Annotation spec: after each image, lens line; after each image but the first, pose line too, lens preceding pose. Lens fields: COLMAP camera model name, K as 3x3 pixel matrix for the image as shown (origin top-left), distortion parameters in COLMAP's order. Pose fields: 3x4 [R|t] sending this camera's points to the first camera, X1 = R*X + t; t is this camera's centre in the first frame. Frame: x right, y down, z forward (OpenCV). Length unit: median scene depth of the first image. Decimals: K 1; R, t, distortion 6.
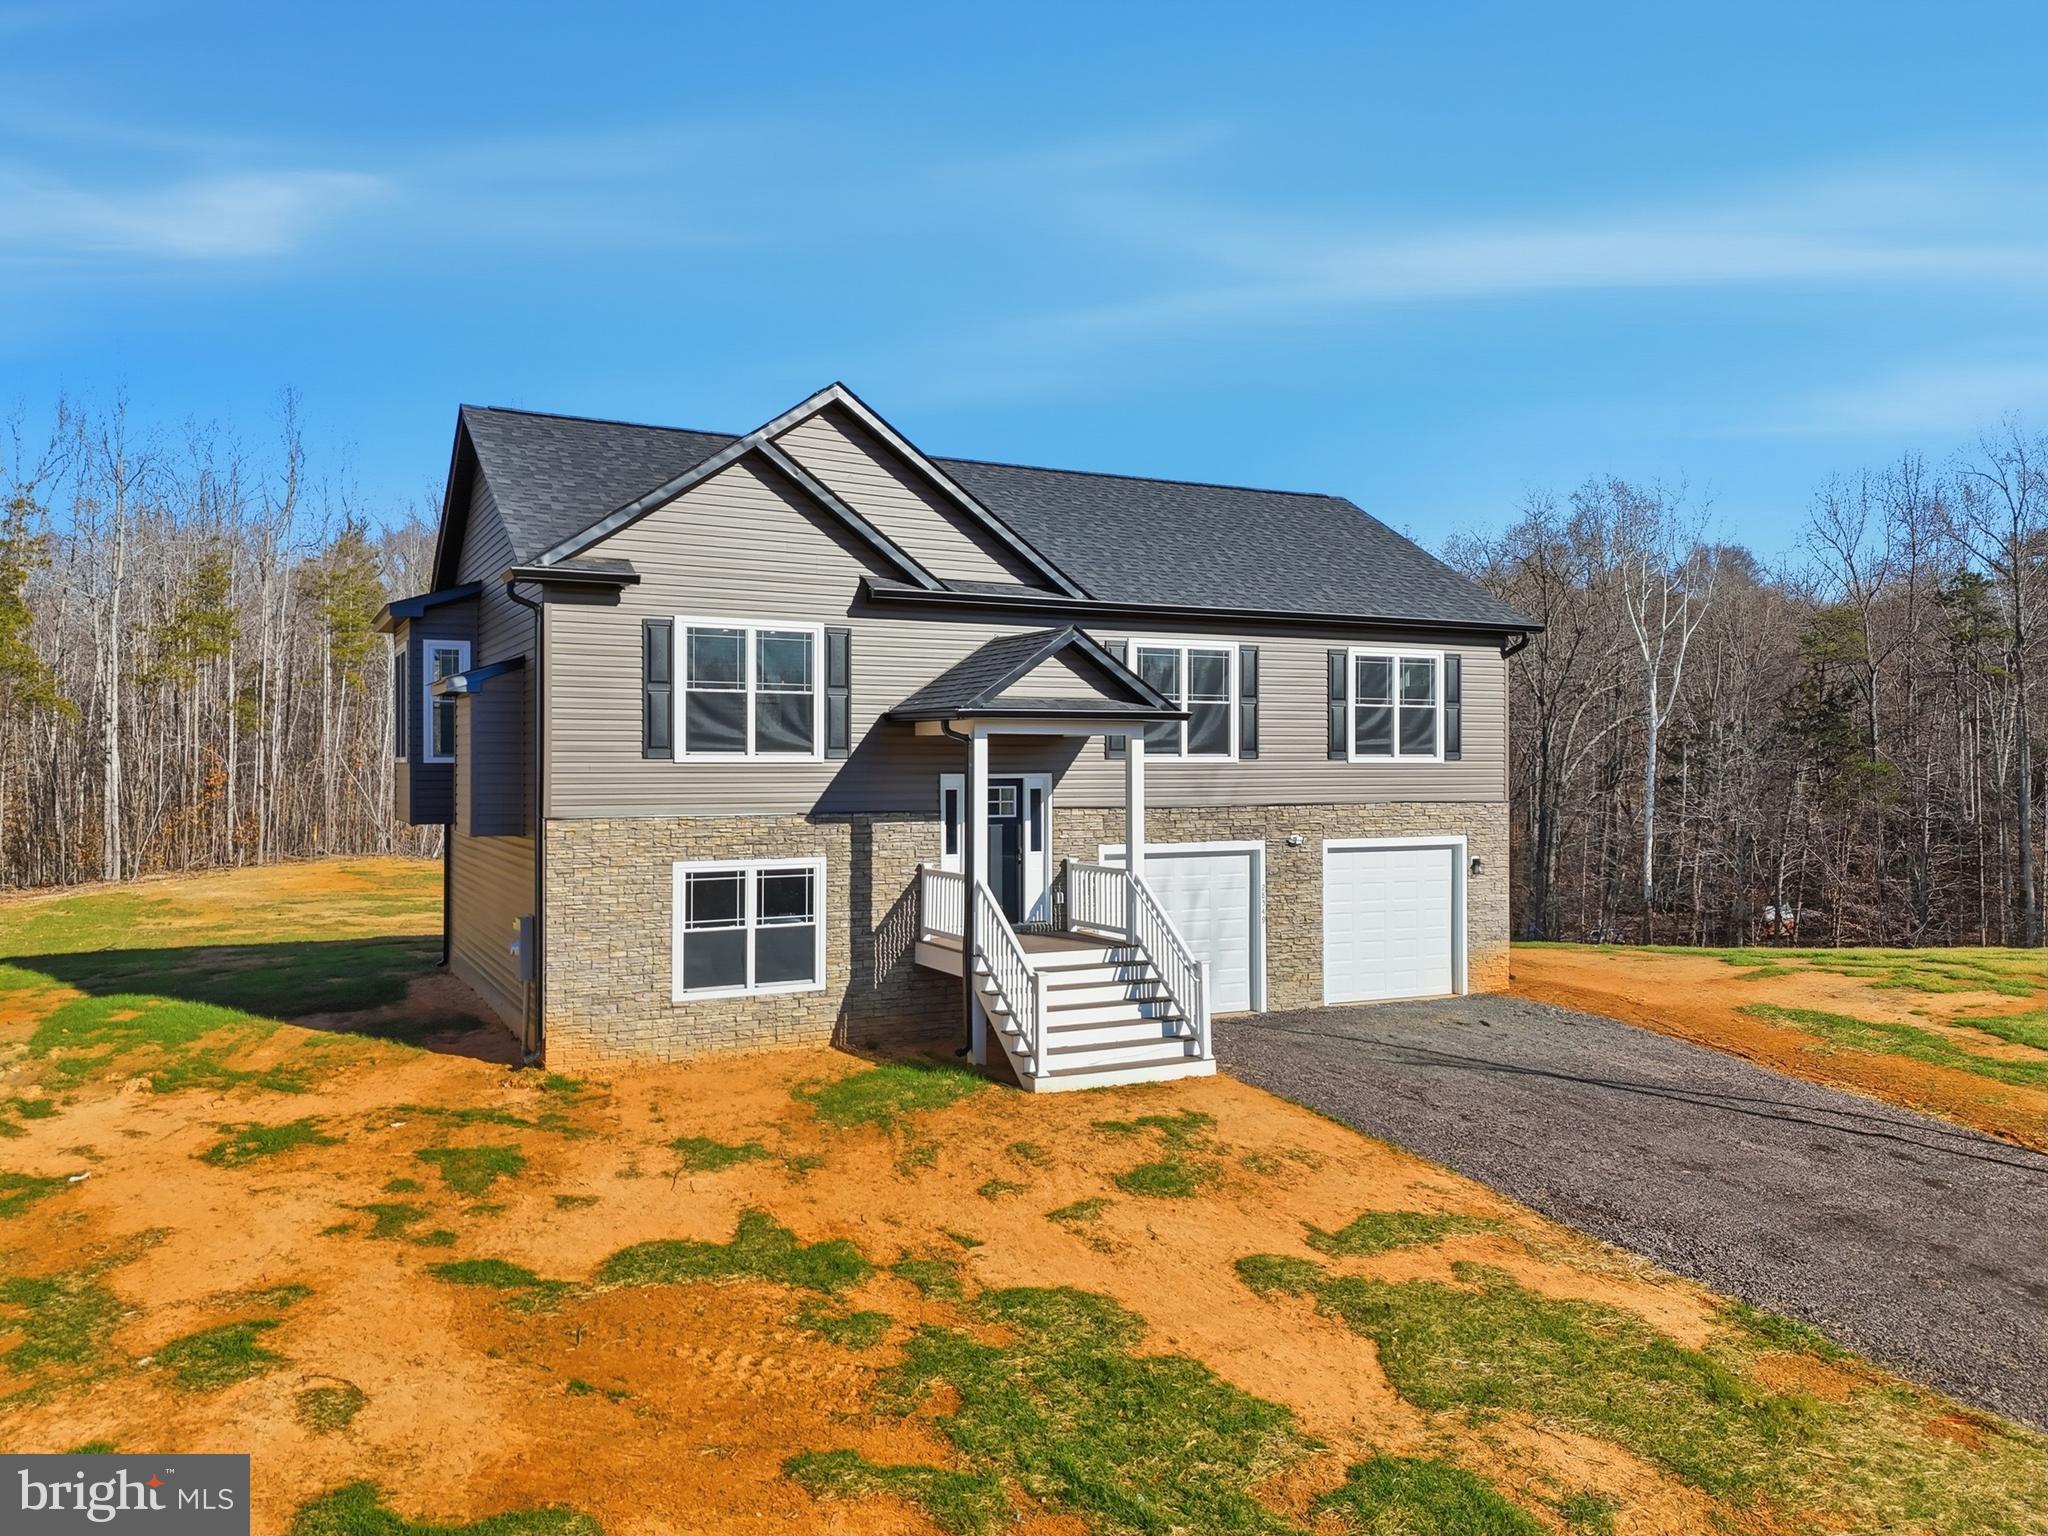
lens RADIAL K [[1492.3, 0, 1013.4], [0, 1492.3, 758.6], [0, 0, 1]] dist [0.072502, -0.061574]
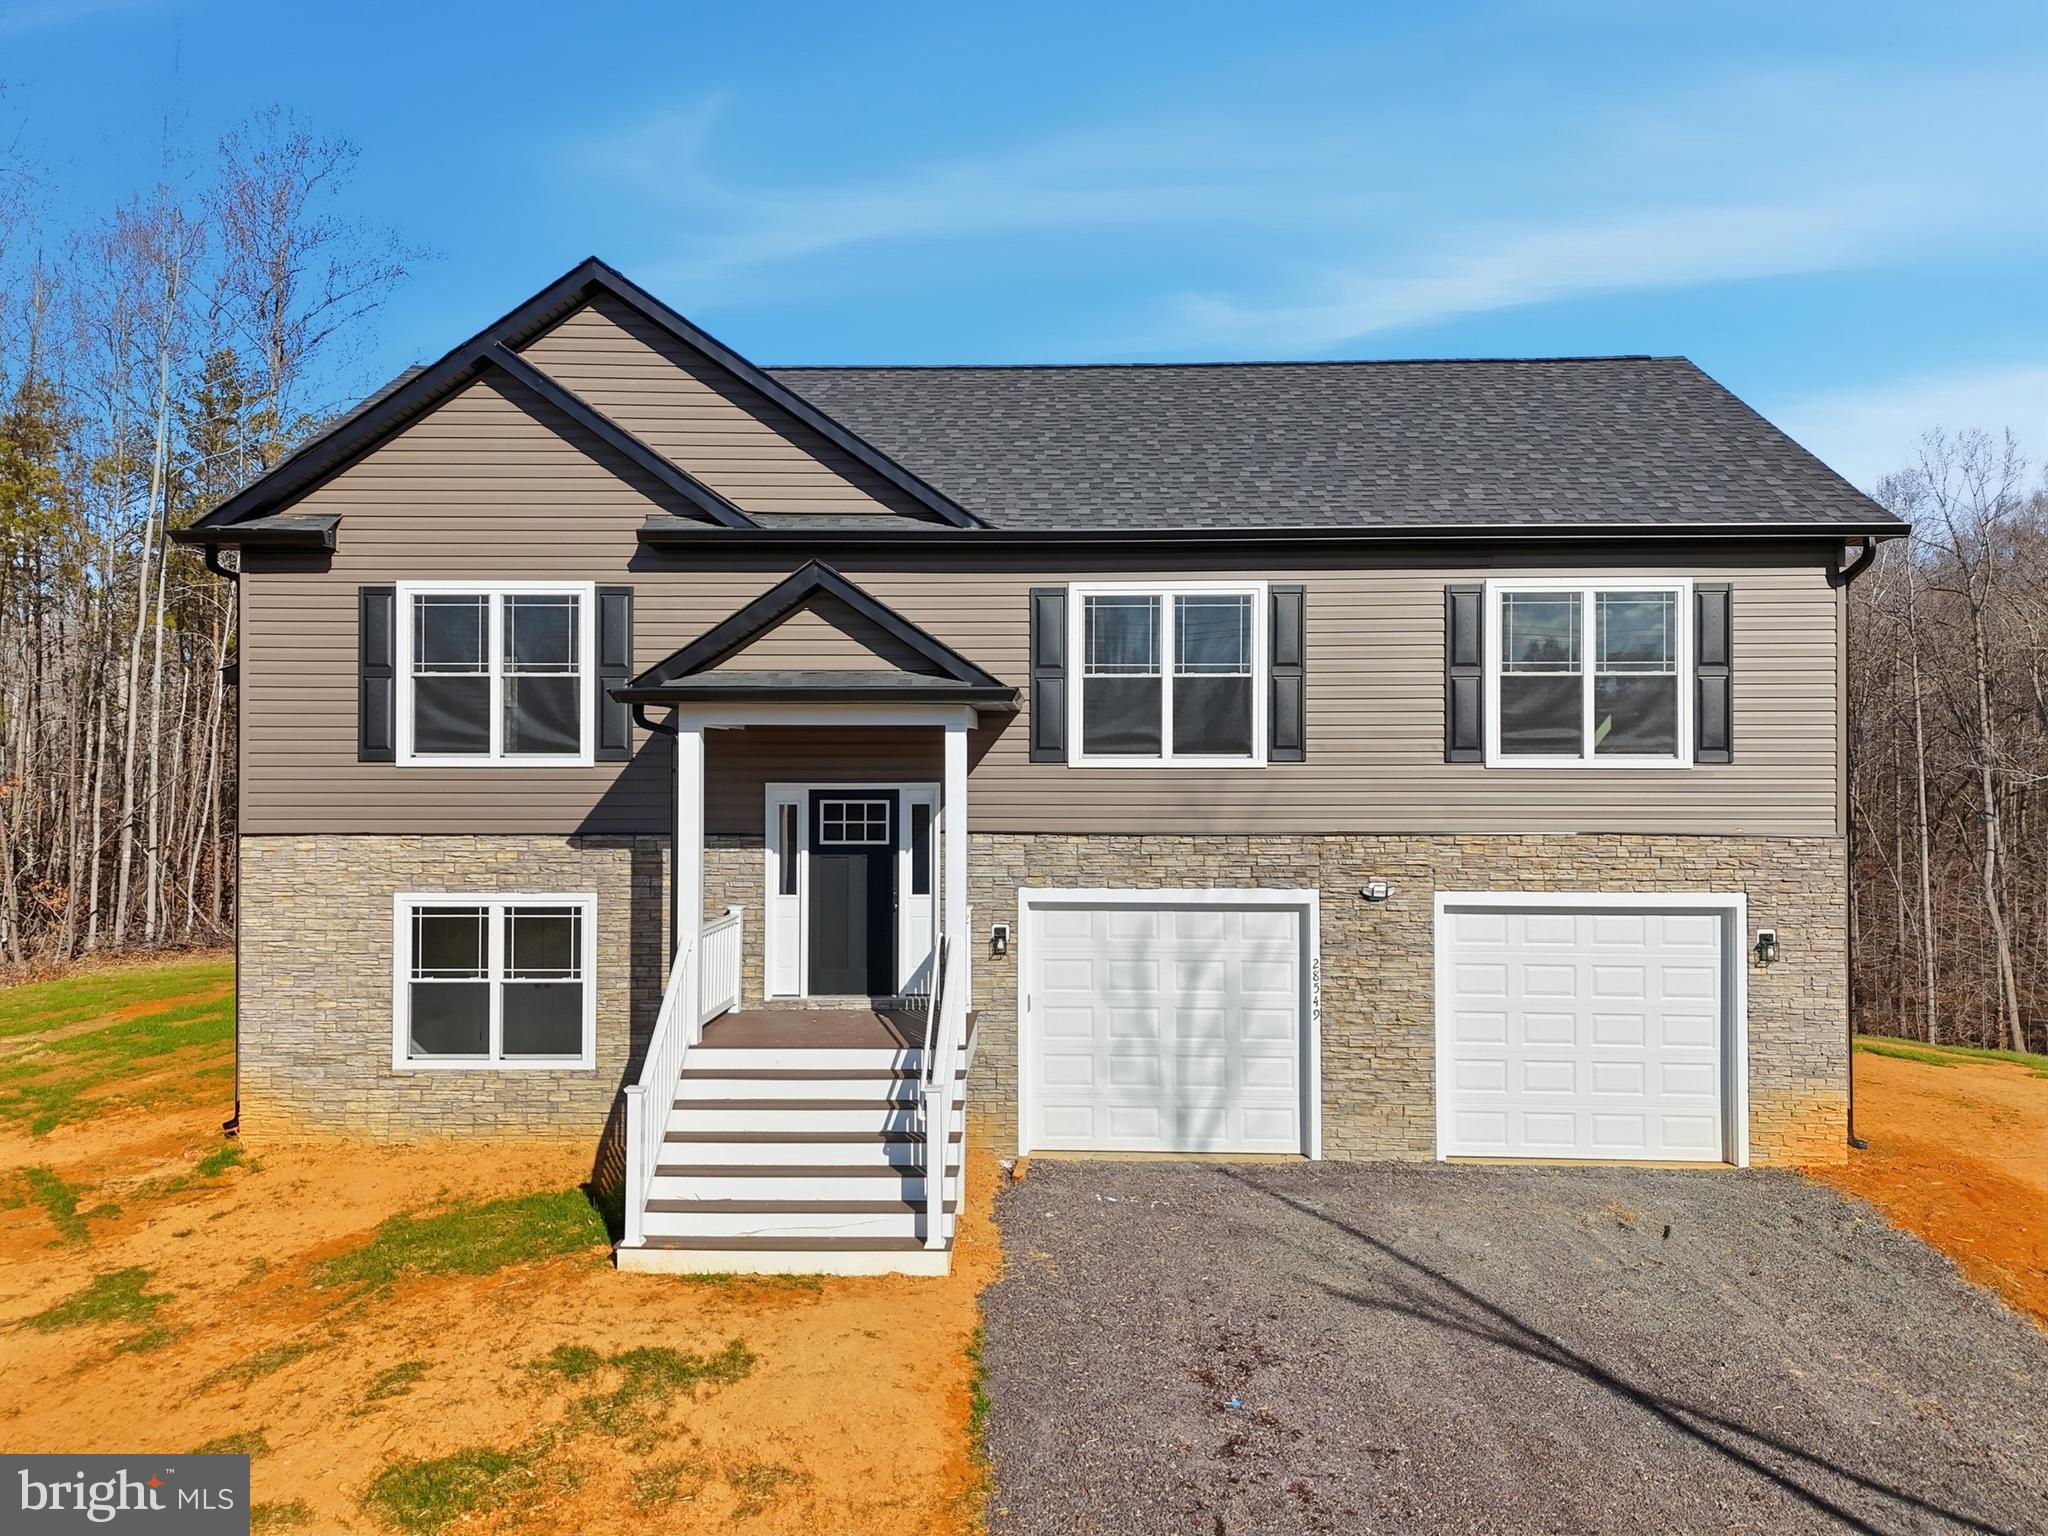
lens RADIAL K [[1492.3, 0, 1015.7], [0, 1492.3, 758.2], [0, 0, 1]] dist [0.072502, -0.061574]
pose [[0.875423, -0.002723, -0.483350, 0.416408], [0.000390, 0.999988, -0.004927, 0.002065], [0.483358, 0.004125, 0.875413, 0.432031]]
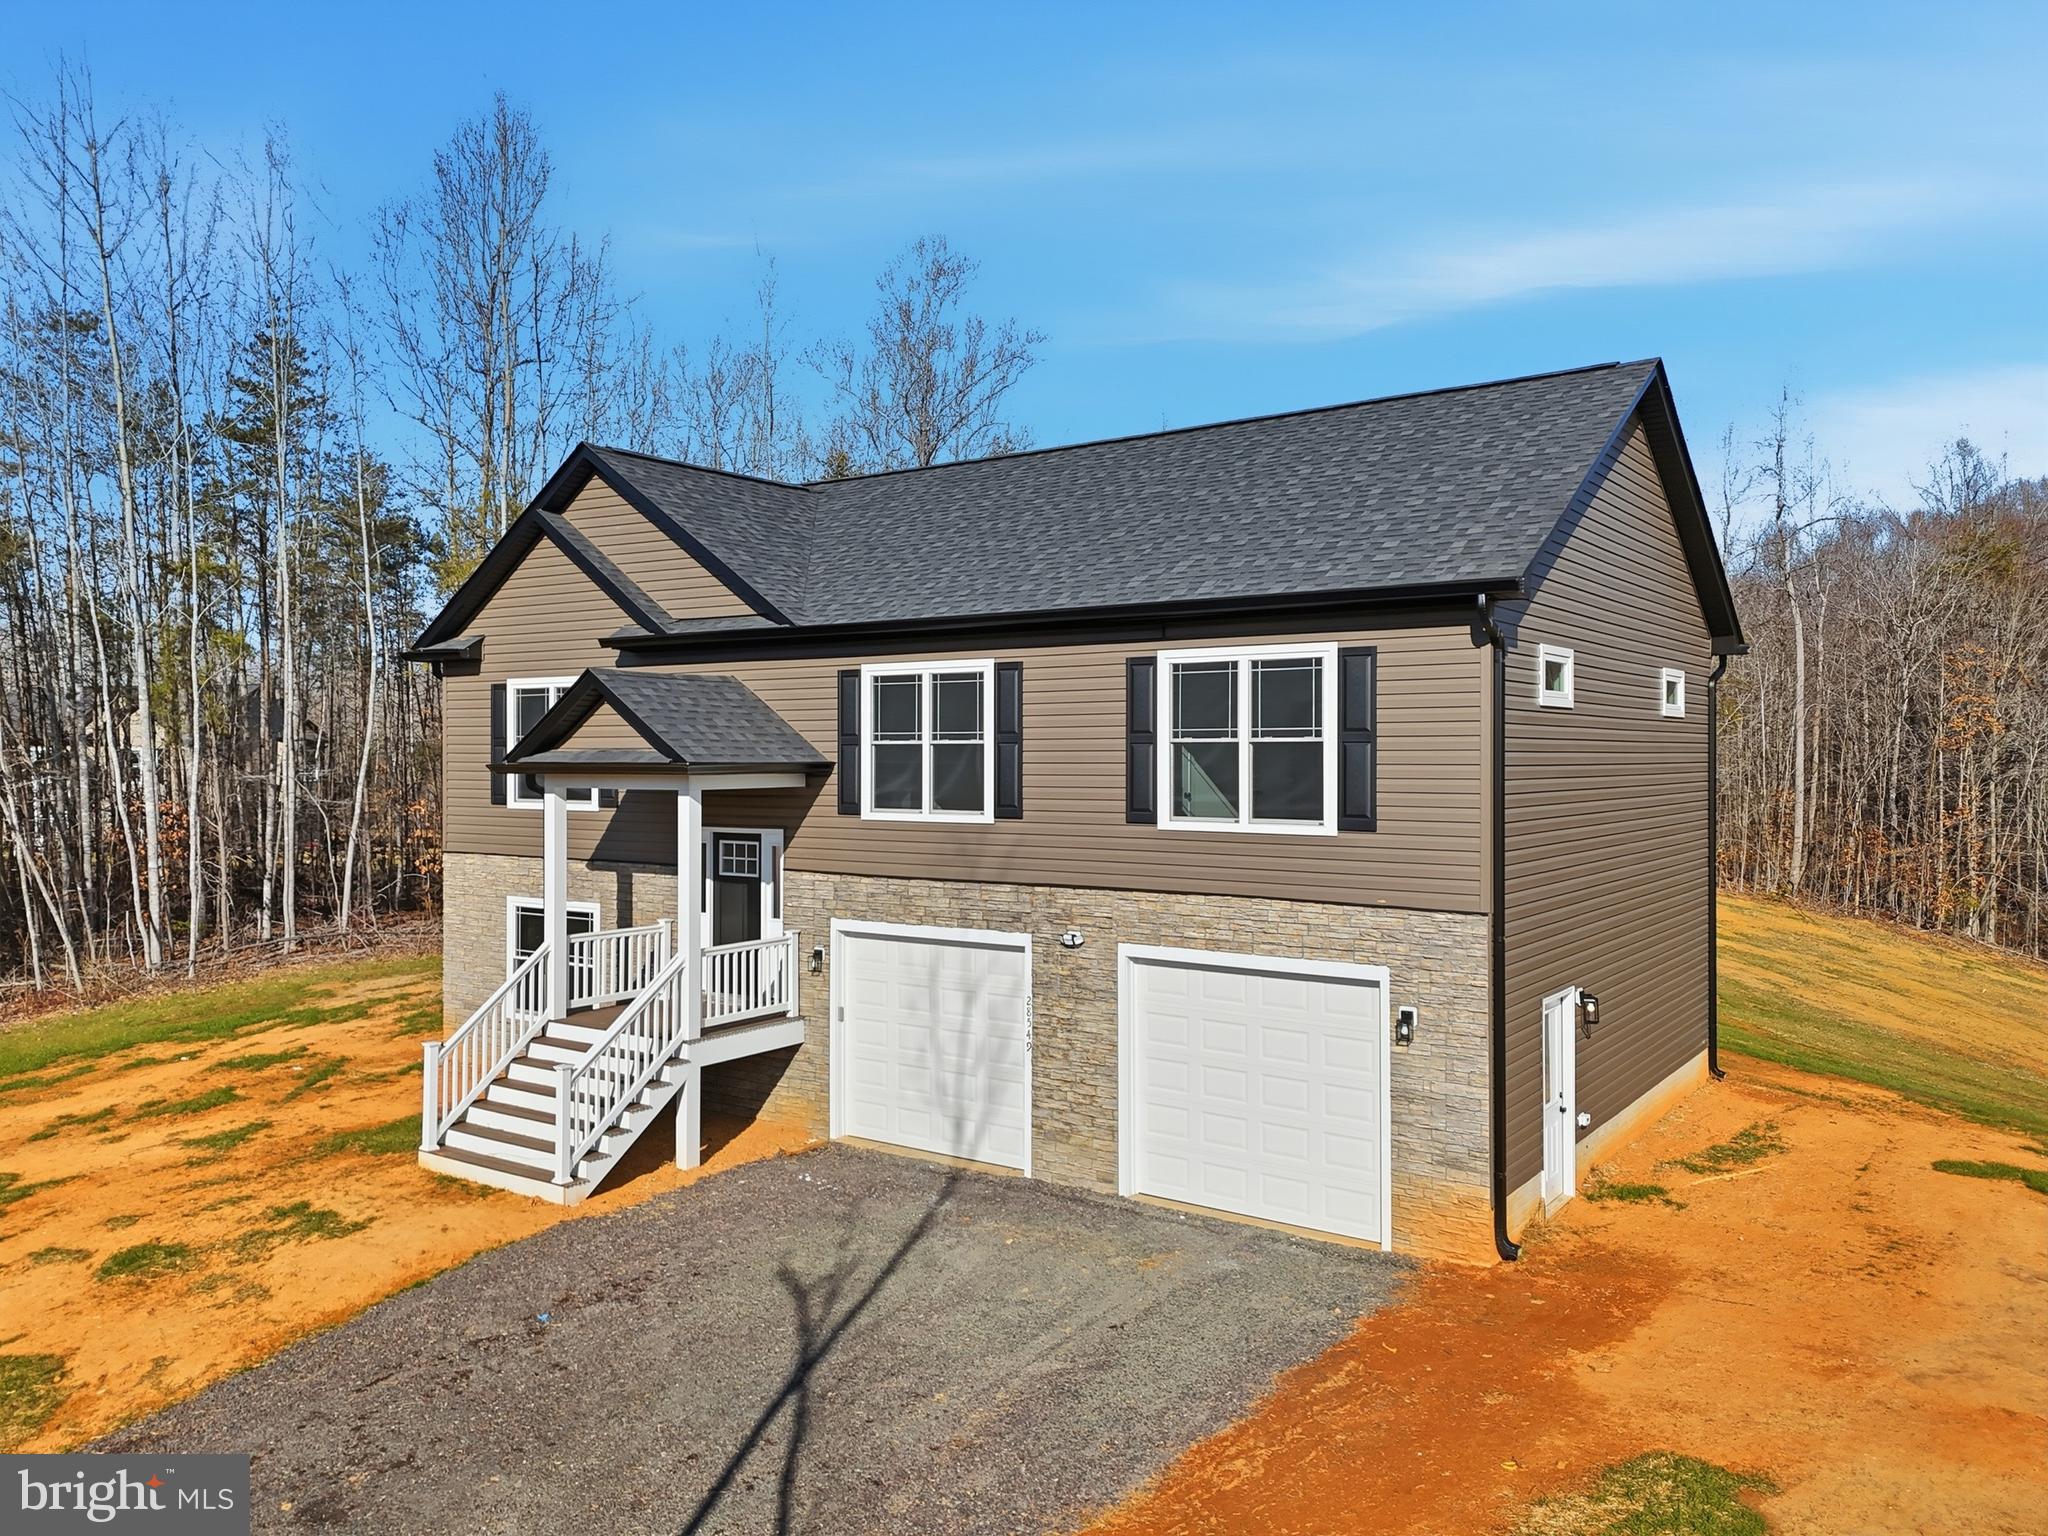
lens RADIAL K [[1492.3, 0, 1017.9], [0, 1492.3, 752.4], [0, 0, 1]] dist [0.072502, -0.061574]
pose [[0.461844, -0.000689, -0.886961, 0.907780], [0.003870, 0.999992, 0.001238, -0.037311], [0.886953, -0.004004, 0.461843, 0.763694]]
